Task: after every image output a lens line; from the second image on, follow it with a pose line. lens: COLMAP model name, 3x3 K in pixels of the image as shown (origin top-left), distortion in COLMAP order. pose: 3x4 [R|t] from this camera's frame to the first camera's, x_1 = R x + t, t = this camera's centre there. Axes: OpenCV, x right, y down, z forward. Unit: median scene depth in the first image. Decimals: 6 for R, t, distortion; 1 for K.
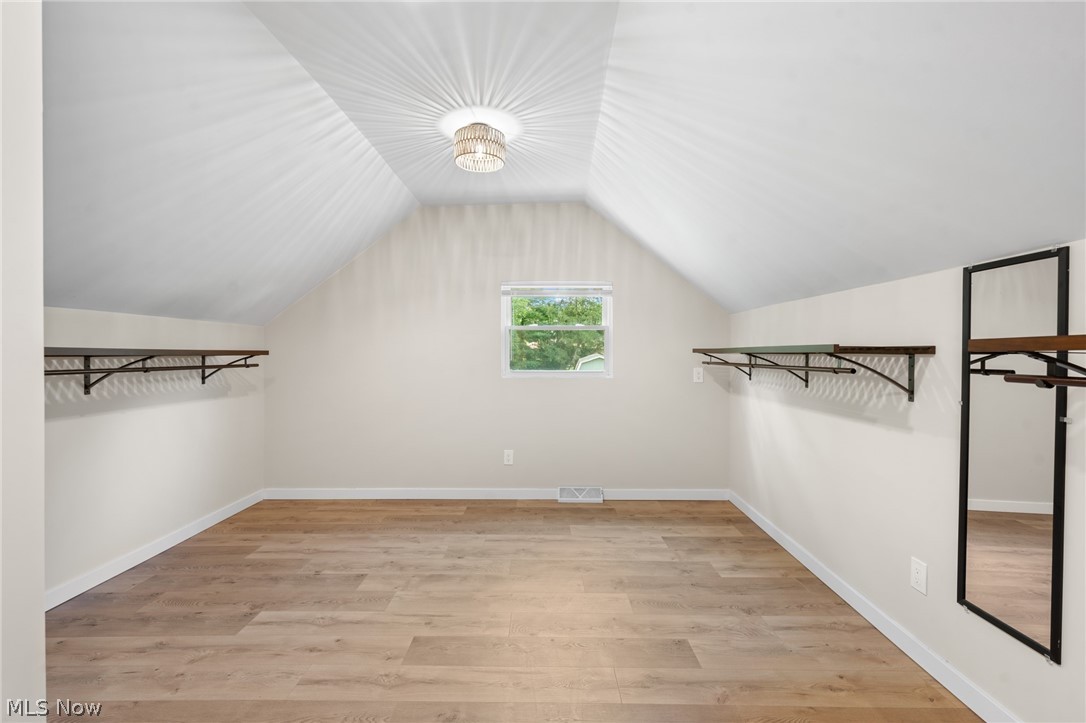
lens RADIAL K [[447.7, 0, 540.0], [0, 447.7, 357.6], [0, 0, 1]] dist [0.001306, 0.000029]
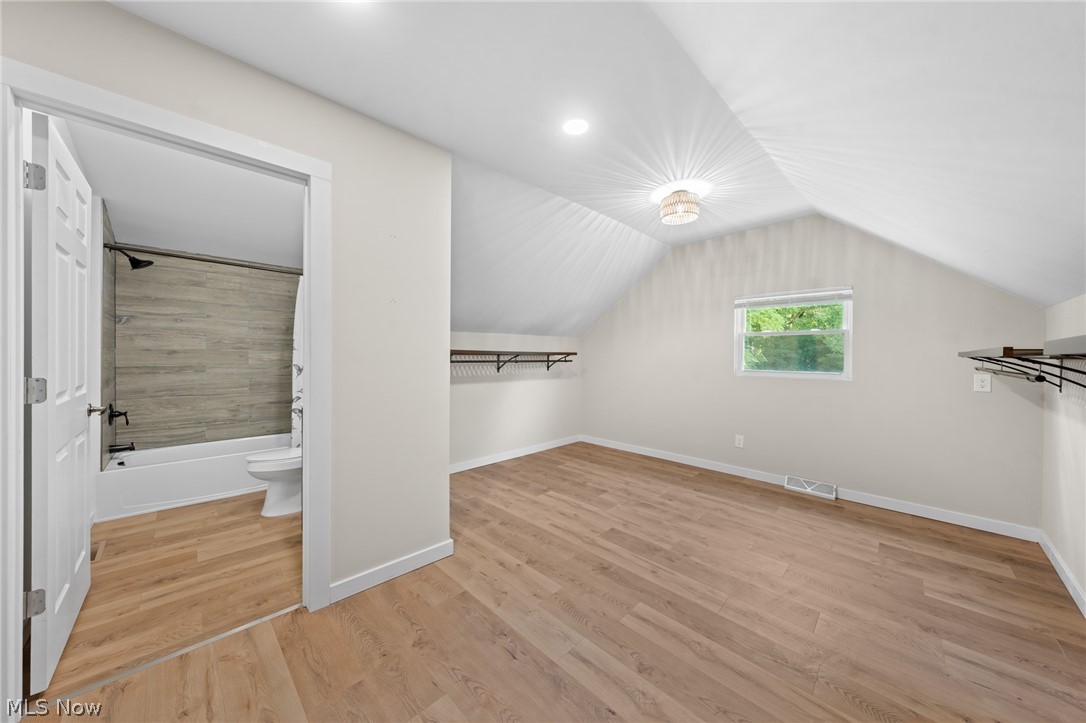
lens RADIAL K [[365.4, 0, 560.4], [0, 365.4, 361.3], [0, 0, 1]] dist [-0.000717, -0.000088]
pose [[0.735975, 0.020732, -0.676691, 0.314049], [-0.015625, 0.999785, 0.013636, 0.000053], [0.676828, 0.000537, 0.736141, -0.075138]]
